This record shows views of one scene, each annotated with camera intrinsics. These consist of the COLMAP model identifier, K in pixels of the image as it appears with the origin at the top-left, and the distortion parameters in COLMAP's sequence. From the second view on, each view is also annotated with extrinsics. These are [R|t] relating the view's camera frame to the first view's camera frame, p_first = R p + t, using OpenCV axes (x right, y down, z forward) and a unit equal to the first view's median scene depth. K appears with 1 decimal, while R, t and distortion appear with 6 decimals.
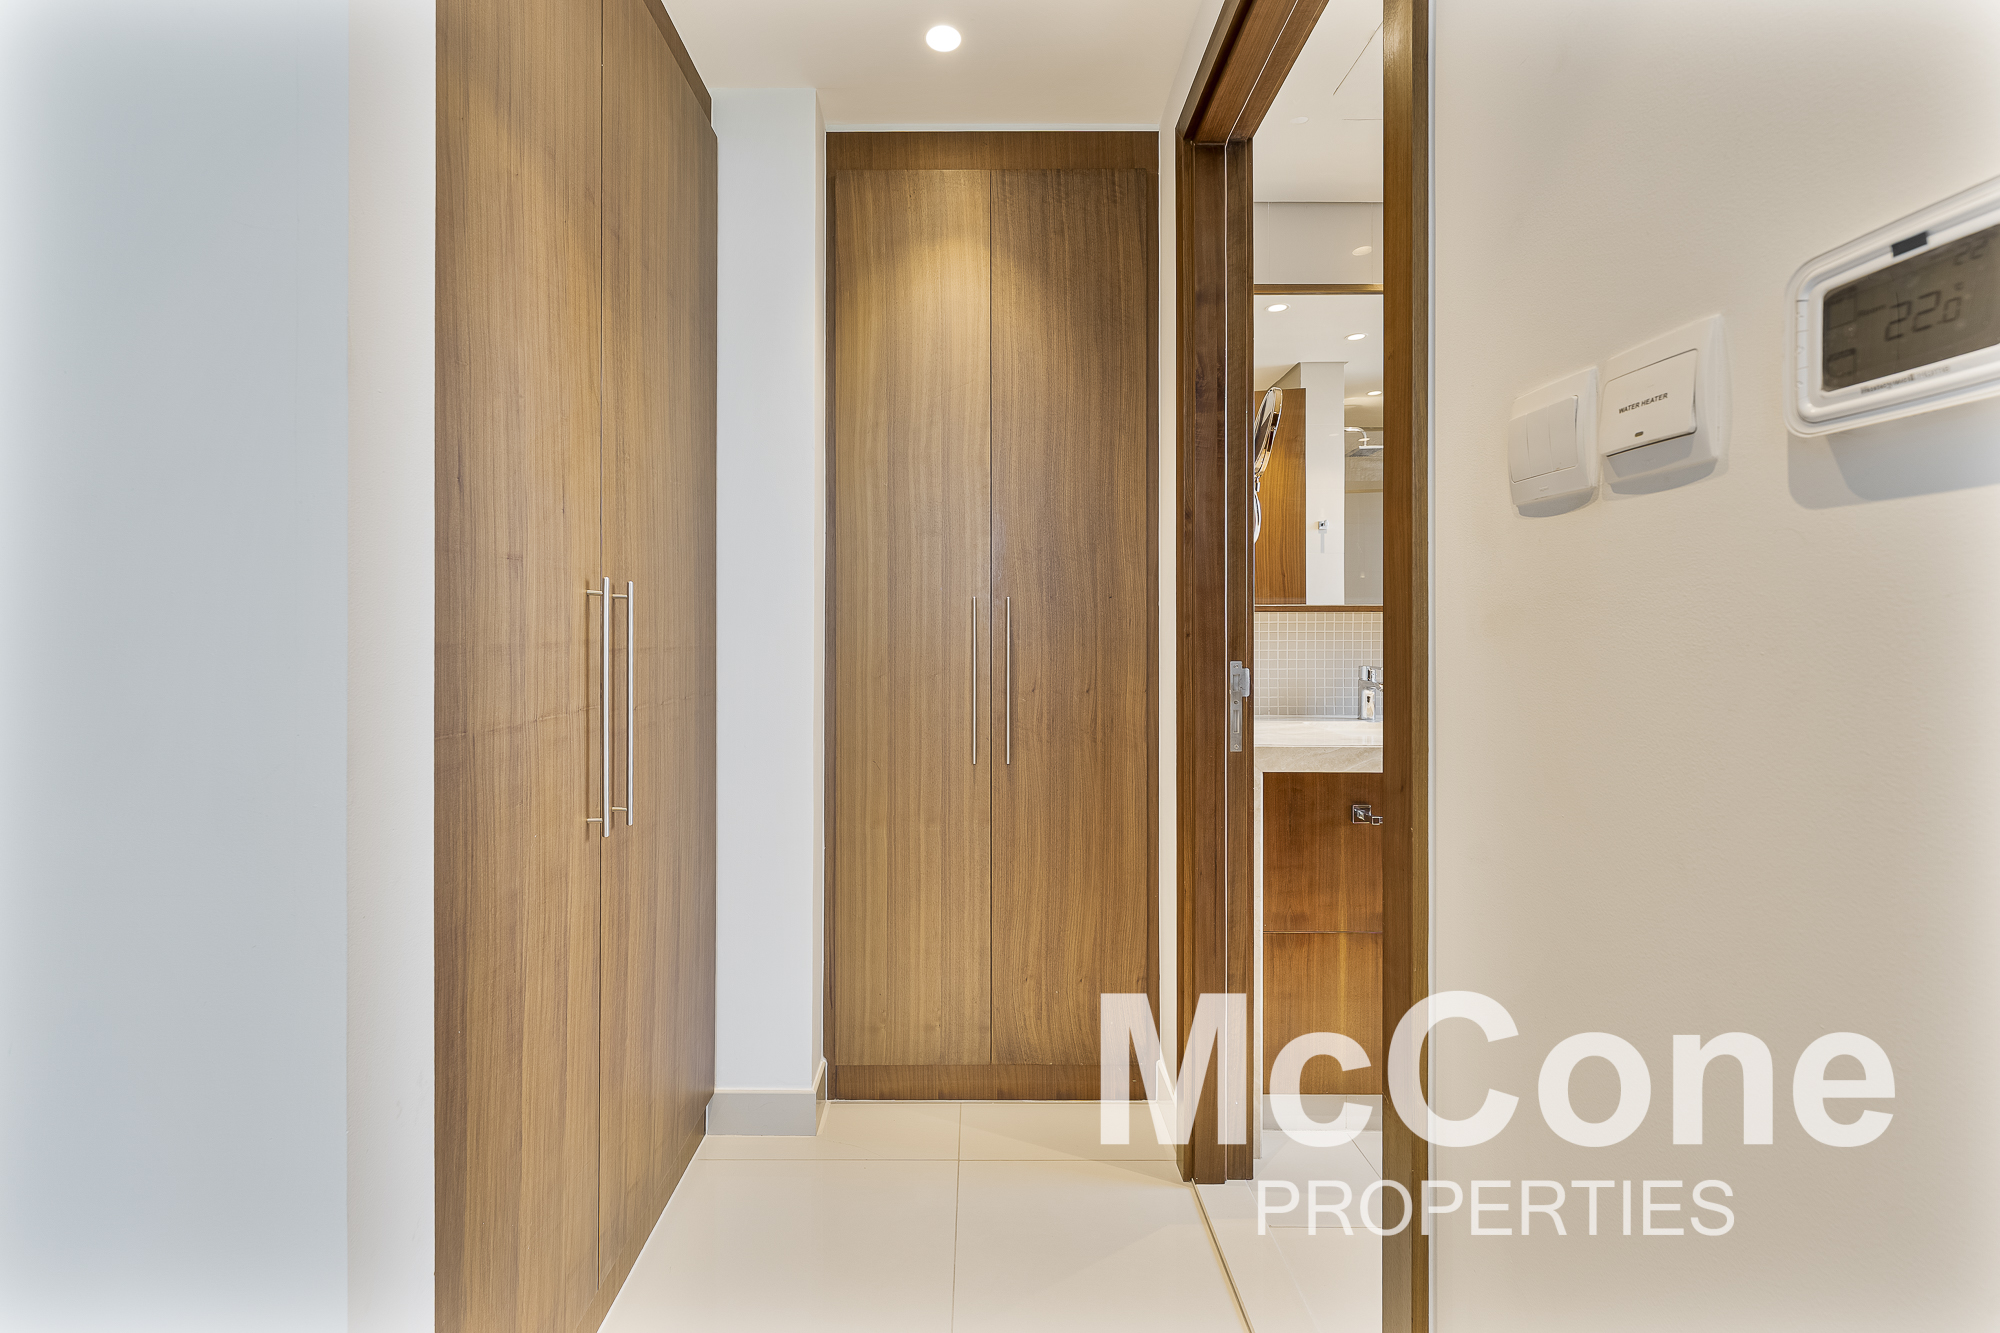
lens RADIAL K [[802.6, 0, 982.5], [0, 802.6, 629.7], [0, 0, 1]] dist [0.000212, -0.000078]
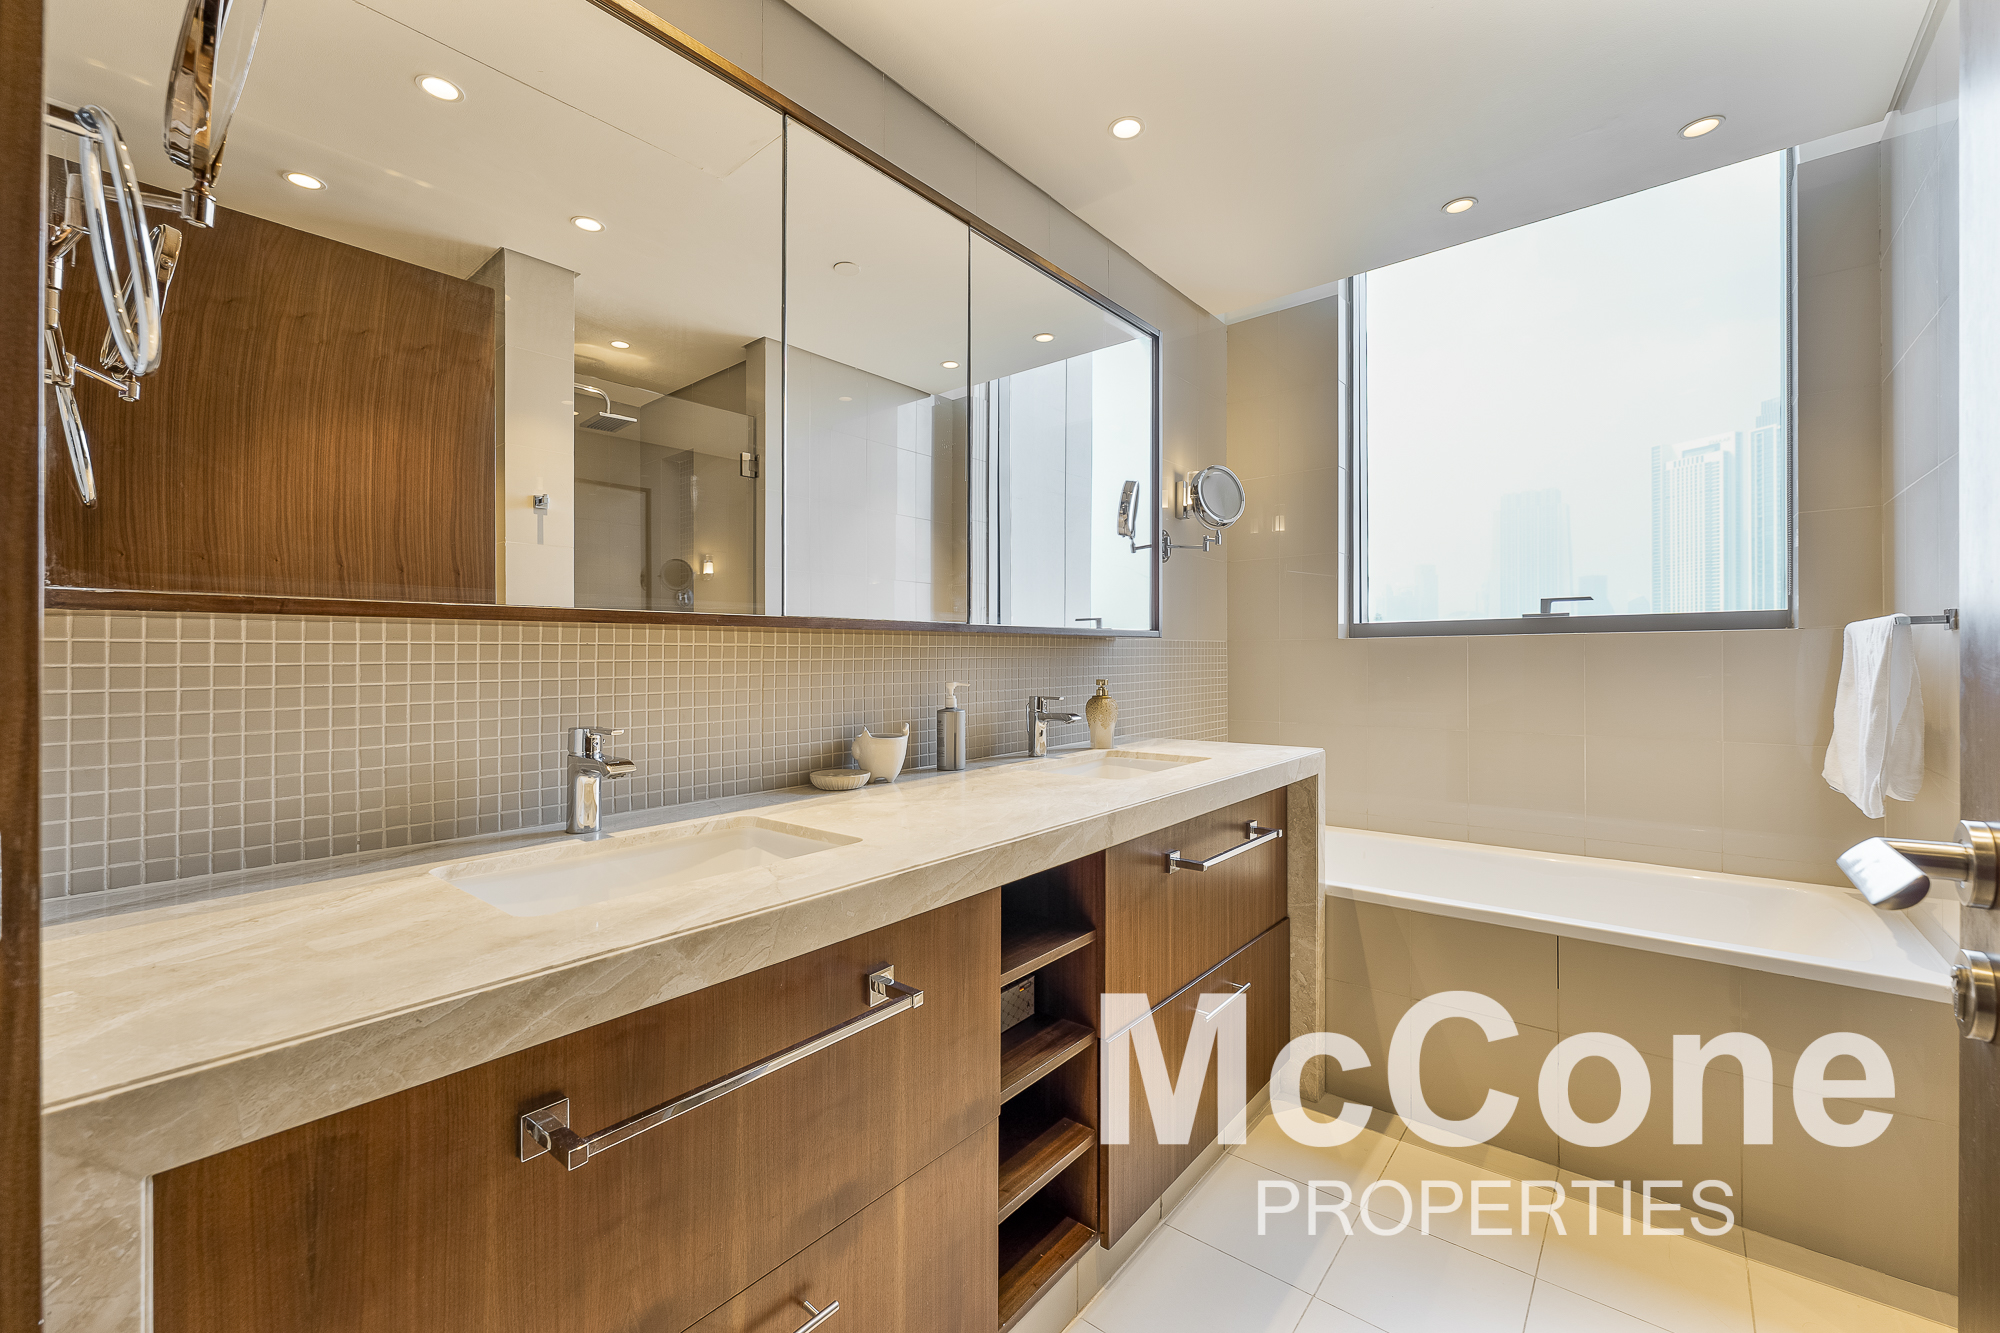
lens RADIAL K [[813.3, 0, 1000.0], [0, 813.3, 666.5], [0, 0, 1]] dist [0.013659, 0.000065]
pose [[0.639185, -0.013685, 0.768931, 0.236063], [0.002169, 0.999870, 0.015992, -0.002411], [-0.769050, -0.008554, 0.639131, 0.438554]]
